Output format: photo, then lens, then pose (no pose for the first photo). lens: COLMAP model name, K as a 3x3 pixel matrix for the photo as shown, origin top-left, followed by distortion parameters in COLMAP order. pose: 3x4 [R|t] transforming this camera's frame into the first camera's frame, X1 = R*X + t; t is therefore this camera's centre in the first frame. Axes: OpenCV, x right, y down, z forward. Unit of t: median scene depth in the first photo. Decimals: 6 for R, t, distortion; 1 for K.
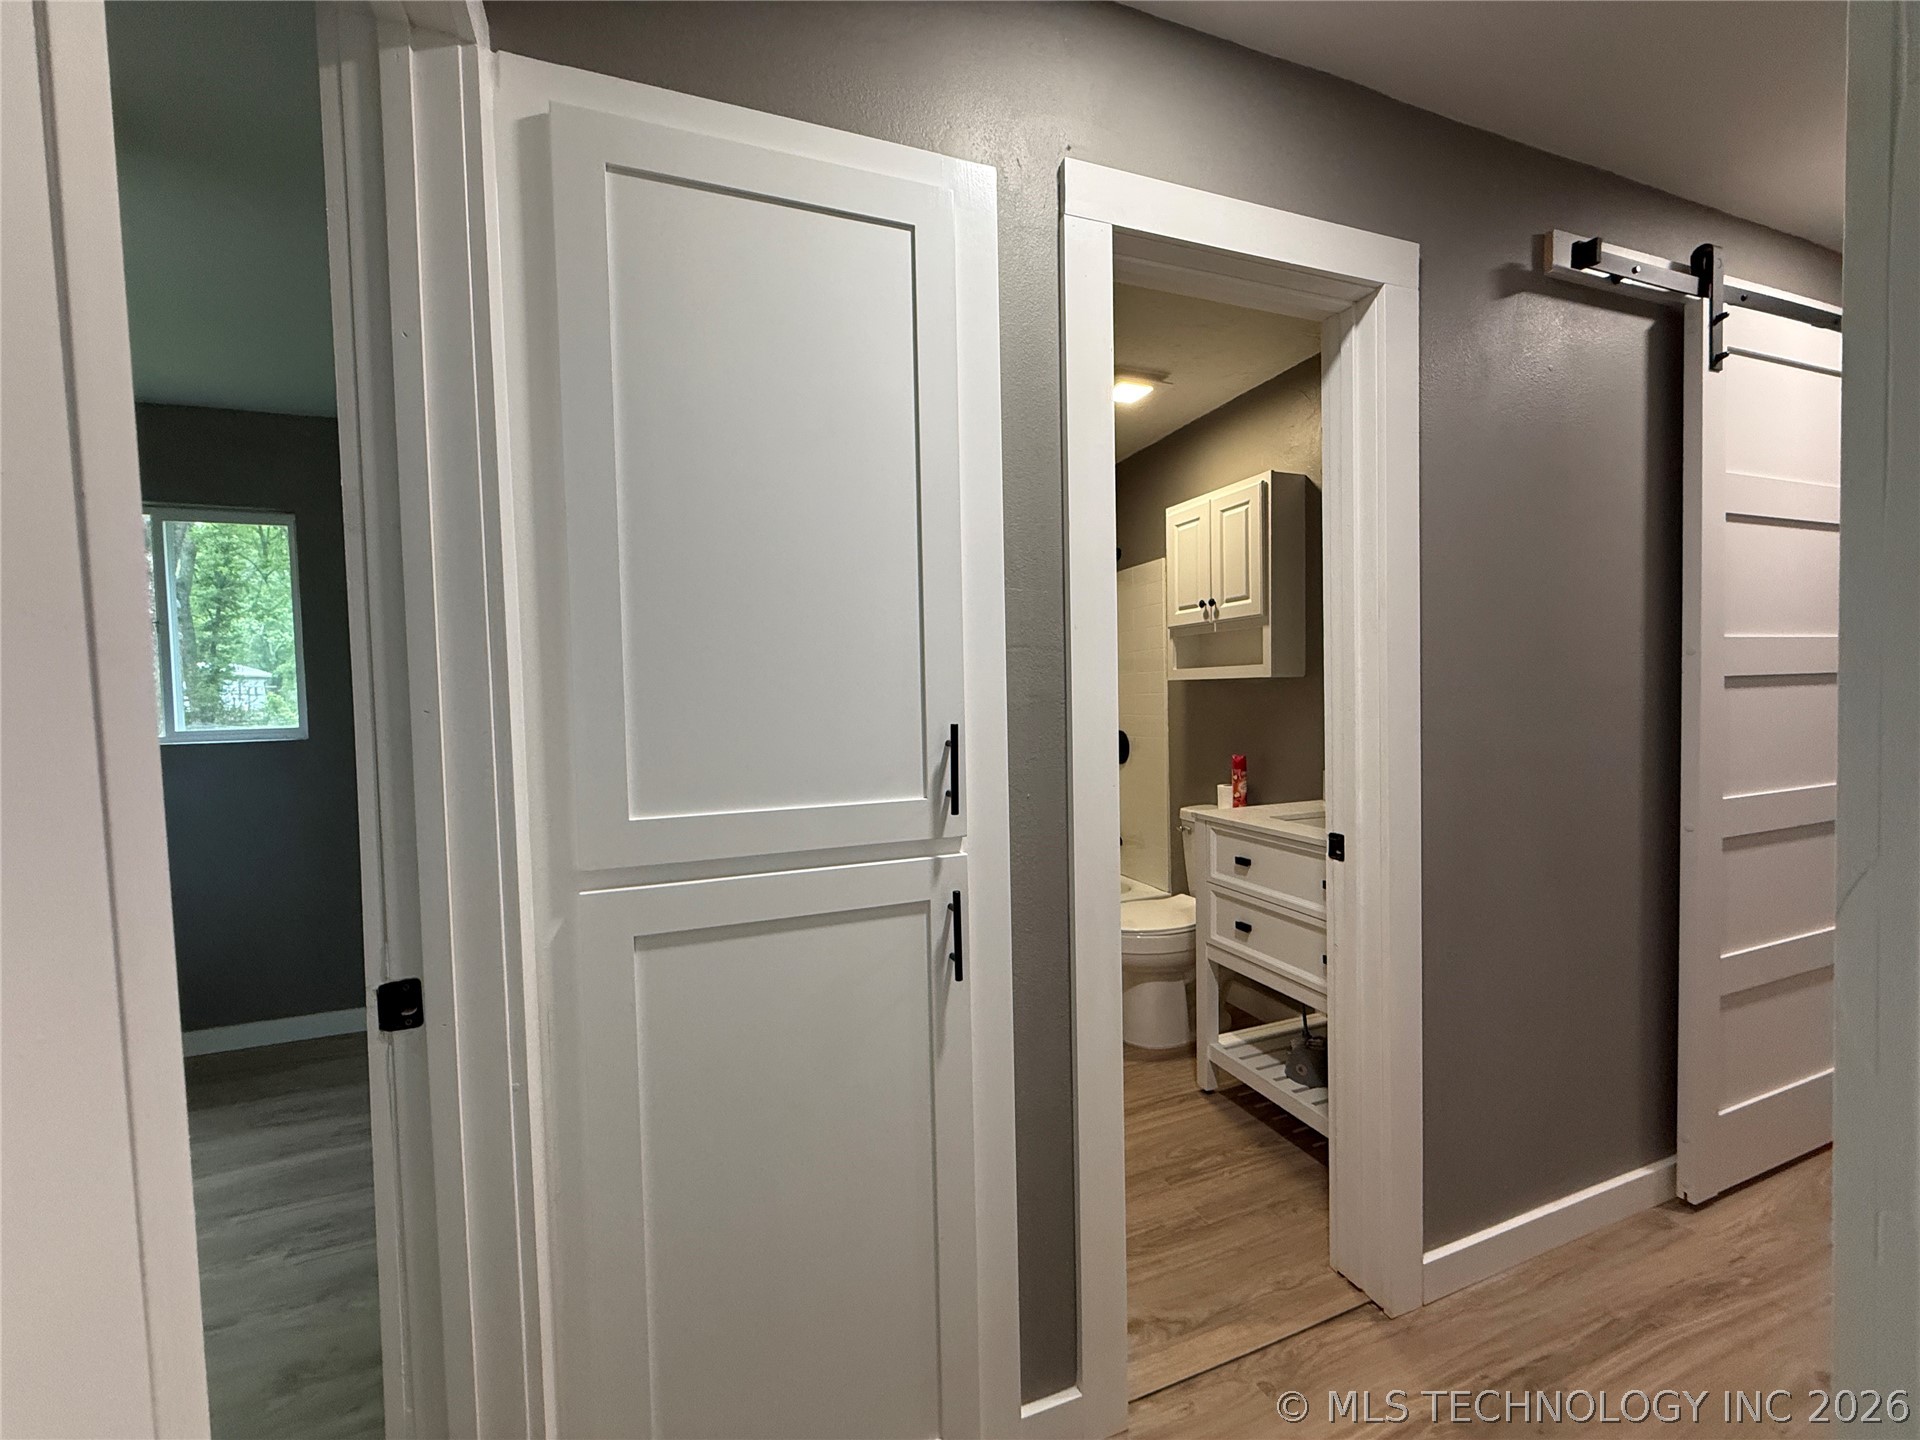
lens RADIAL K [[764.6, 0, 956.0], [0, 764.6, 718.7], [0, 0, 1]] dist [-0.002392, -0.000043]
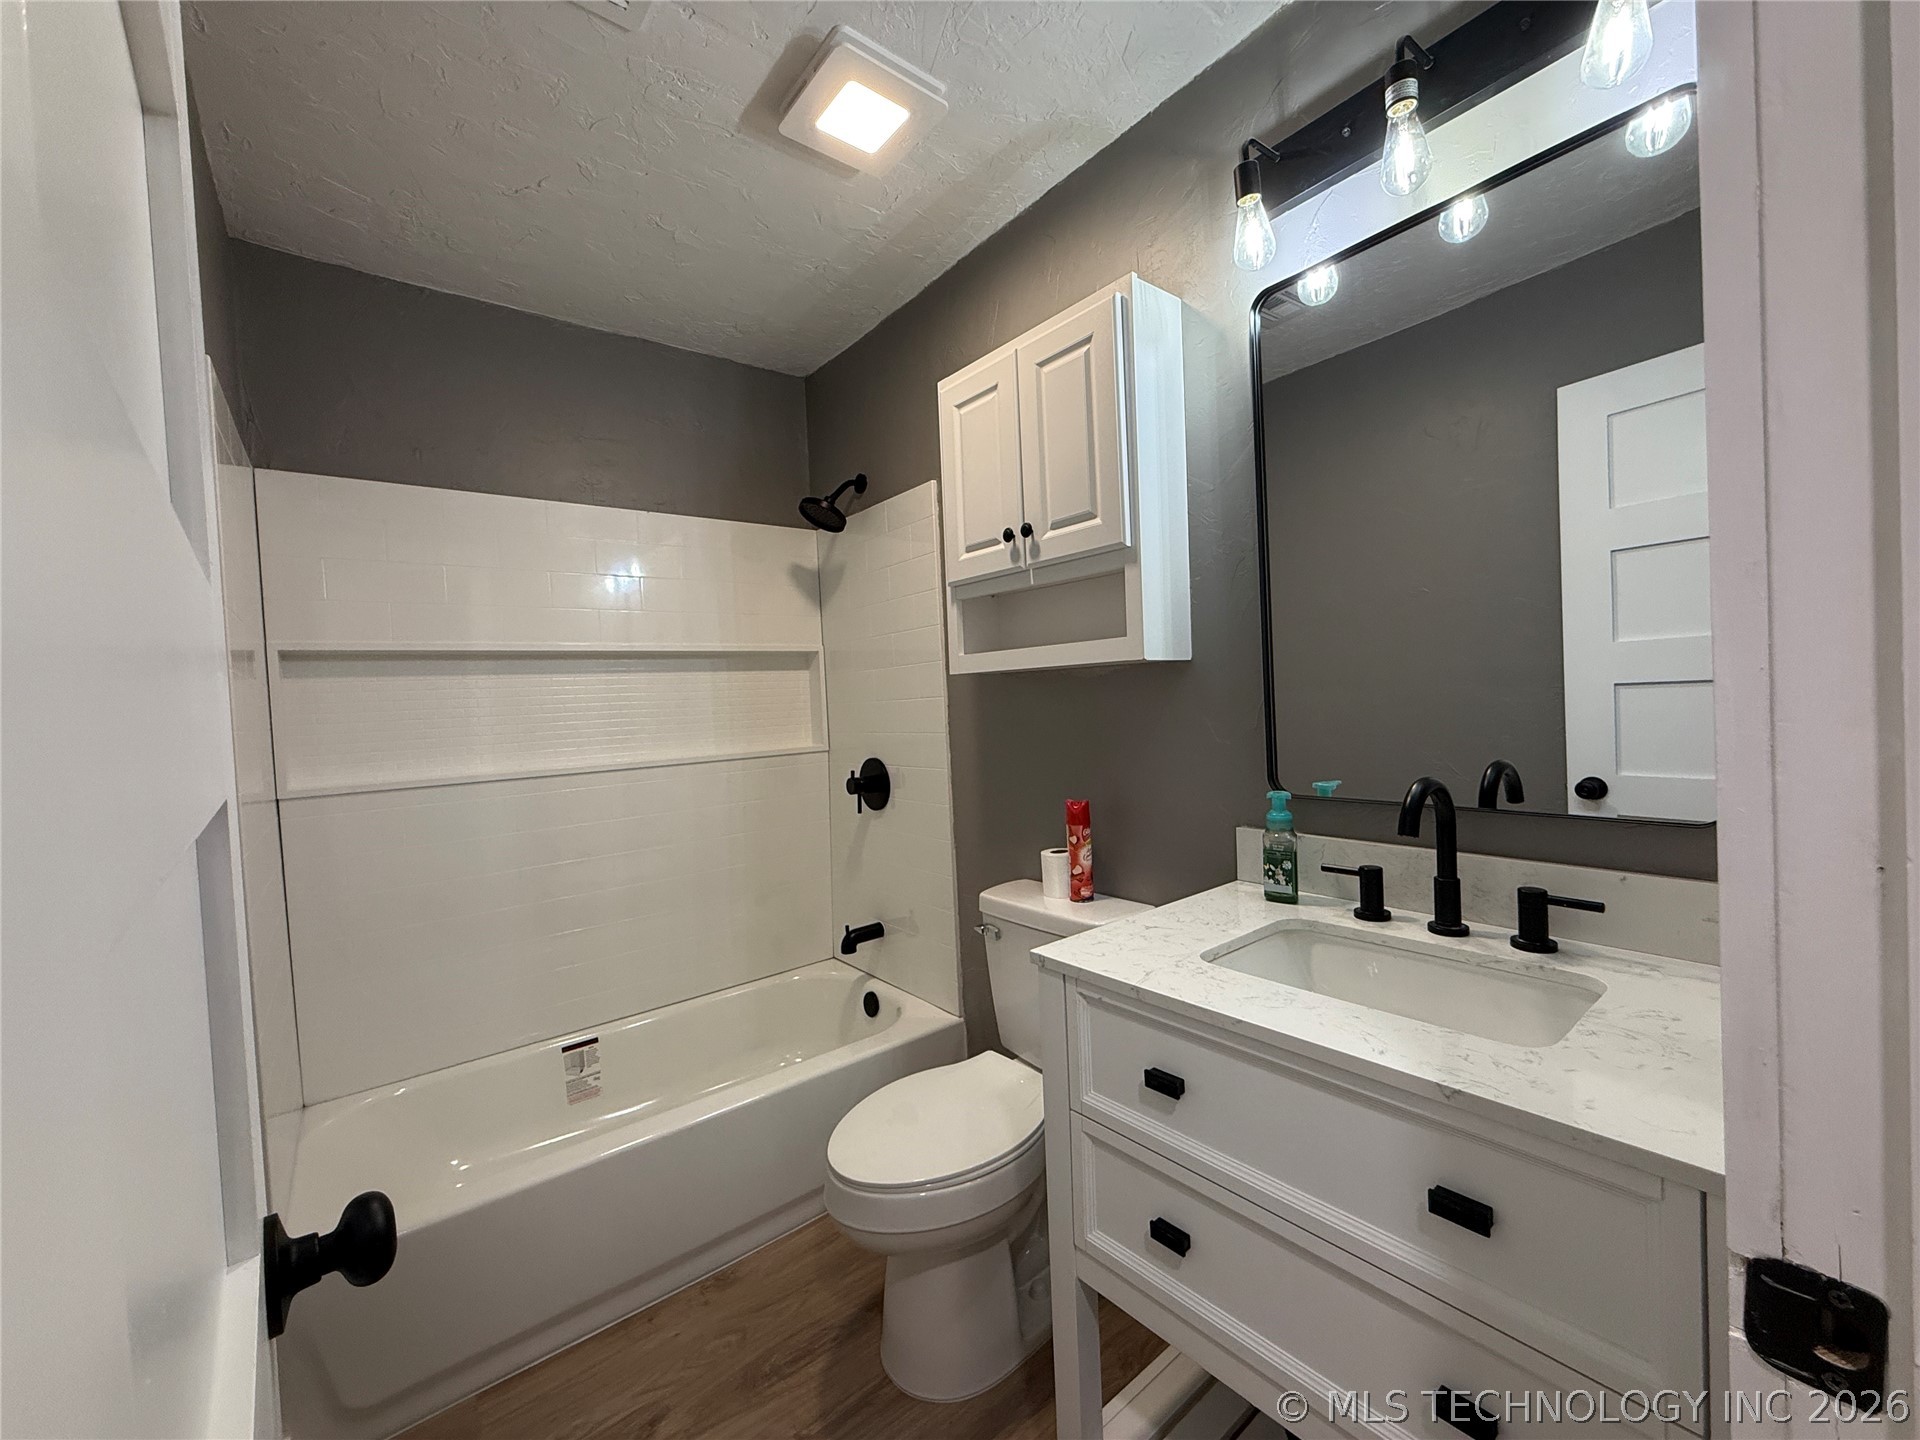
lens RADIAL K [[764.6, 0, 956.0], [0, 764.6, 718.7], [0, 0, 1]] dist [-0.002392, -0.000043]
pose [[0.951425, -0.029259, 0.306488, 0.109351], [0.035083, 0.999293, -0.013510, -0.009069], [-0.305876, 0.023606, 0.951779, 0.480368]]
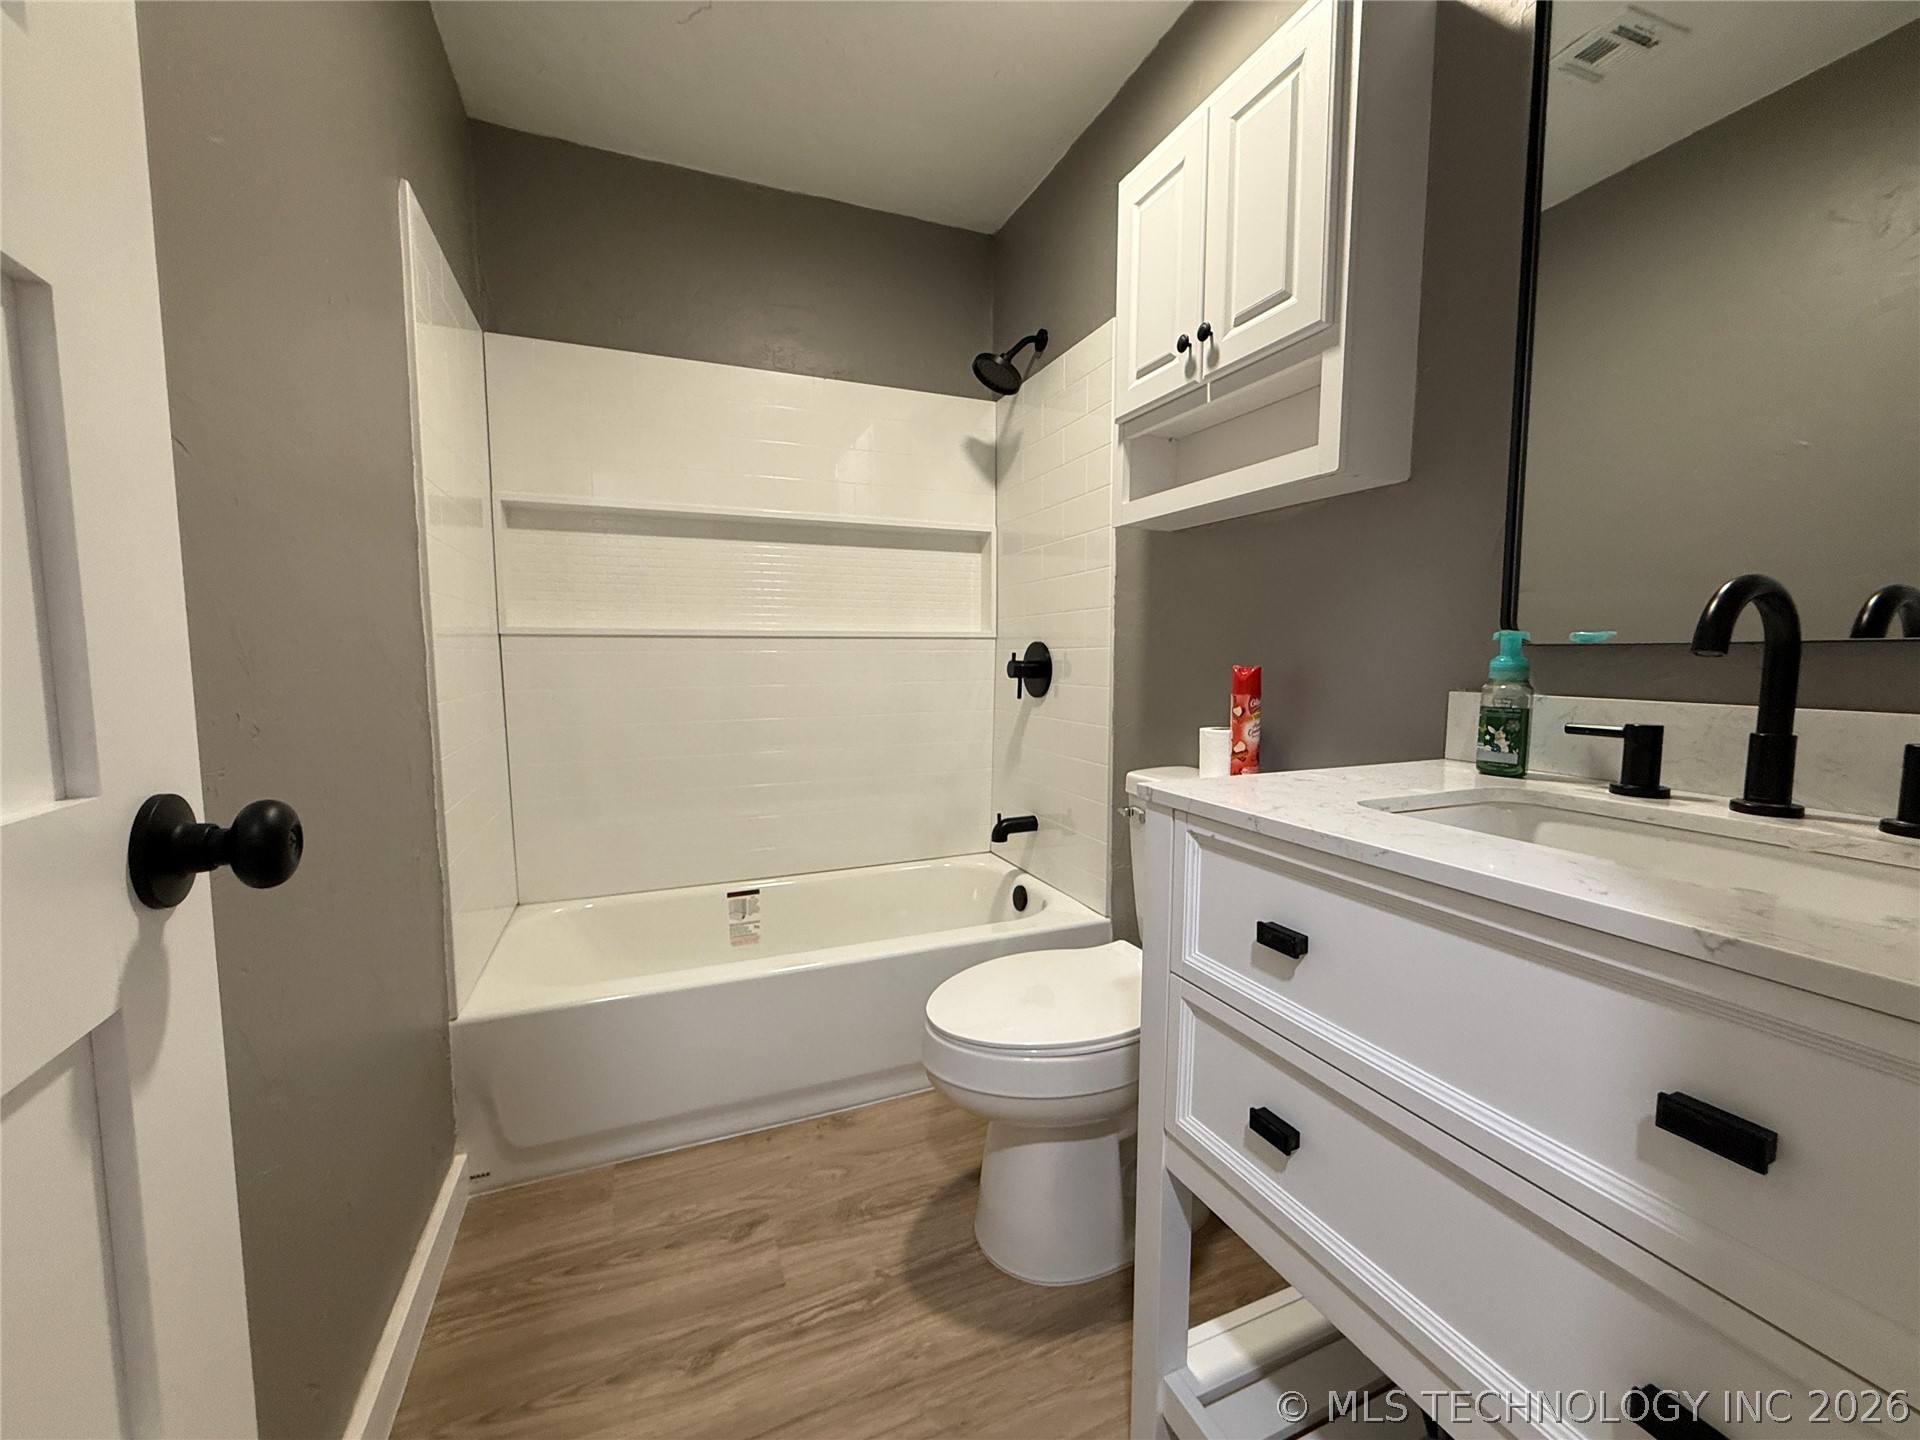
lens RADIAL K [[764.6, 0, 956.0], [0, 764.6, 718.7], [0, 0, 1]] dist [-0.002392, -0.000043]
pose [[0.999217, 0.019749, 0.034281, 0.170026], [-0.021532, 0.998392, 0.052442, 0.059811], [-0.033190, -0.053139, 0.998035, 0.520761]]
